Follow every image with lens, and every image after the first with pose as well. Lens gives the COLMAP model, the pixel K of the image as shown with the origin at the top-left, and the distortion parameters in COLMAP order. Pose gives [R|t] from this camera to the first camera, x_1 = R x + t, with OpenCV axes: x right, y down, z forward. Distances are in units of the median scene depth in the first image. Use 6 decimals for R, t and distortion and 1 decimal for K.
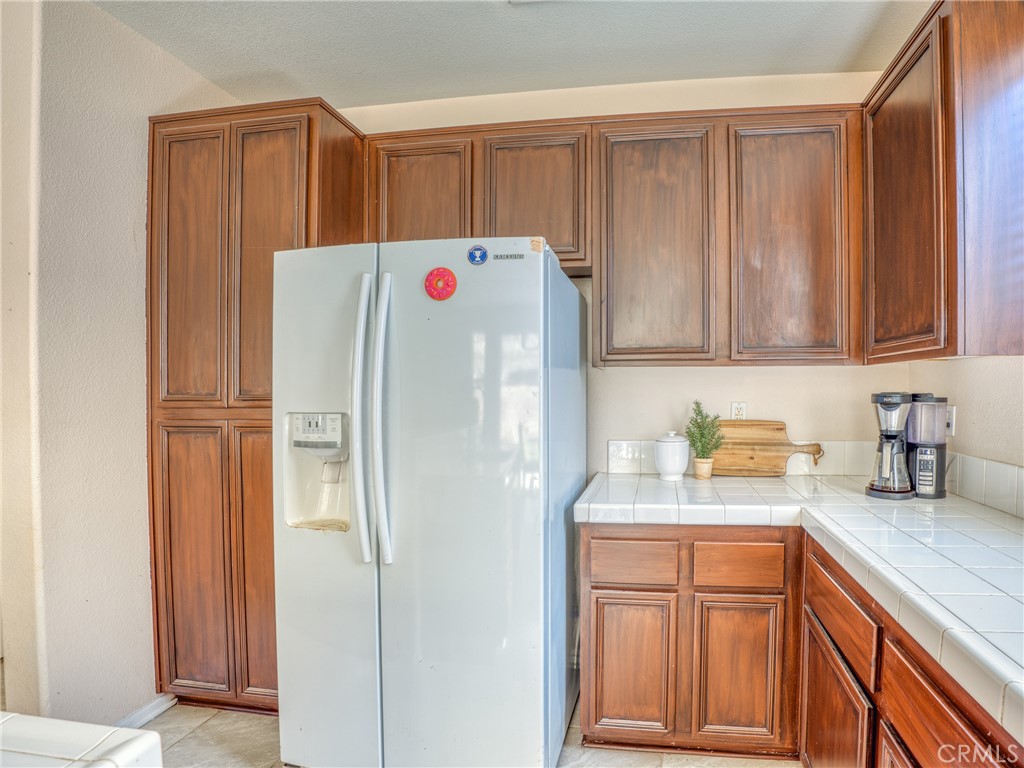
lens RADIAL K [[533.3, 0, 603.1], [0, 533.3, 402.3], [0, 0, 1]] dist [-0.068379, 0.000399]
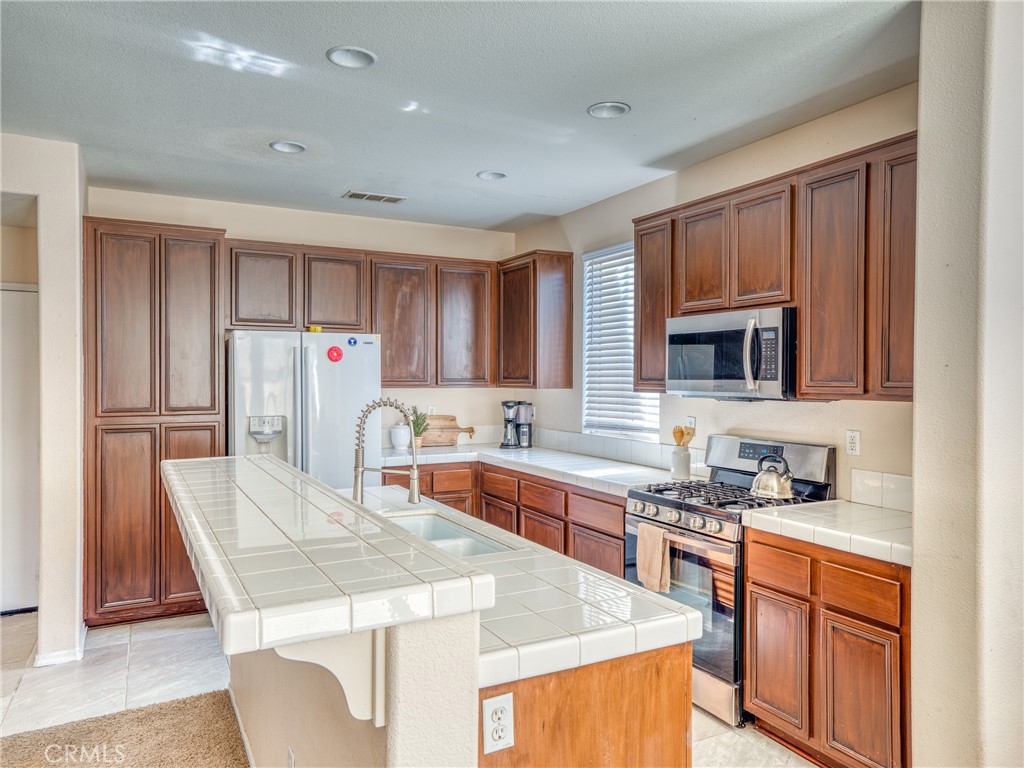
lens RADIAL K [[713.6, 0, 521.8], [0, 713.6, 388.5], [0, 0, 1]] dist [-0.001124, 0.000534]
pose [[0.827399, -0.003193, 0.561606, -1.105183], [0.010374, 0.999900, -0.009598, -0.042014], [-0.561519, 0.013767, 0.827349, -1.532094]]
